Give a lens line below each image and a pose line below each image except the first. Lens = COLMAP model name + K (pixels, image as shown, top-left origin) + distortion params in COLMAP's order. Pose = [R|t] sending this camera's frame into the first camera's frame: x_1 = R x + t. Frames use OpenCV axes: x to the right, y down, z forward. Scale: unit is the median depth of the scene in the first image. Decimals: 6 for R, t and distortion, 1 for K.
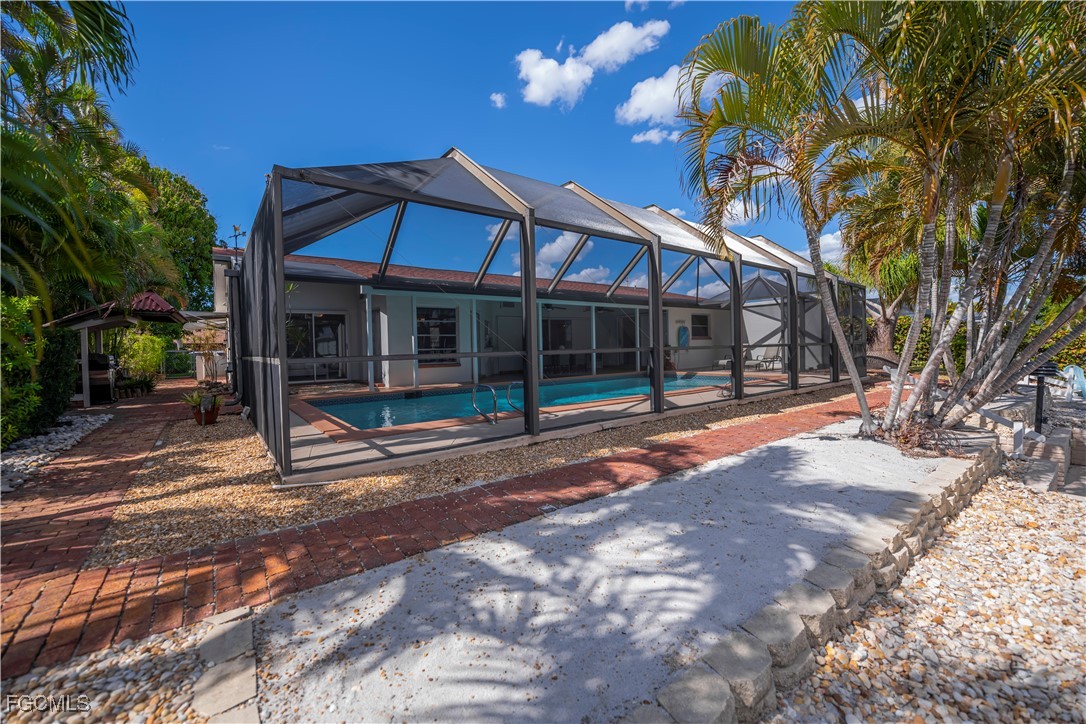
lens RADIAL K [[445.9, 0, 545.3], [0, 445.9, 350.9], [0, 0, 1]] dist [-0.019118, -0.000168]
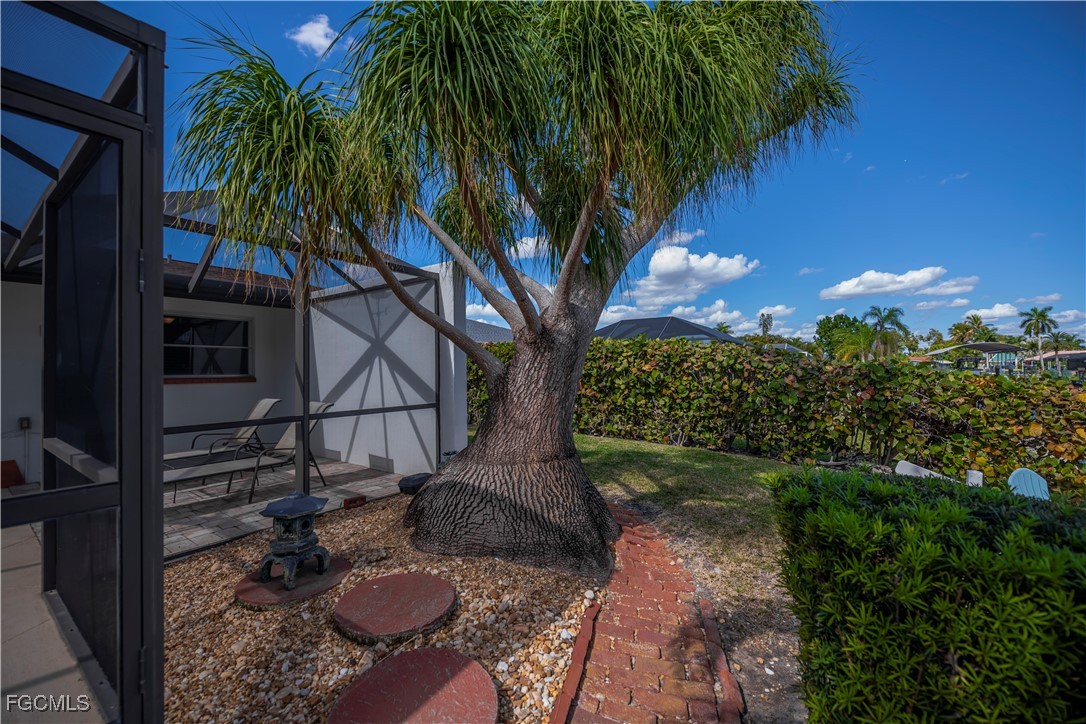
lens RADIAL K [[439.5, 0, 543.0], [0, 439.5, 362.0], [0, 0, 1]] dist [0.000637, 0.000001]
pose [[0.963060, 0.022925, 0.268309, 2.745644], [-0.014747, 0.999364, -0.032458, -0.171659], [-0.268883, 0.027303, 0.962786, 2.899348]]
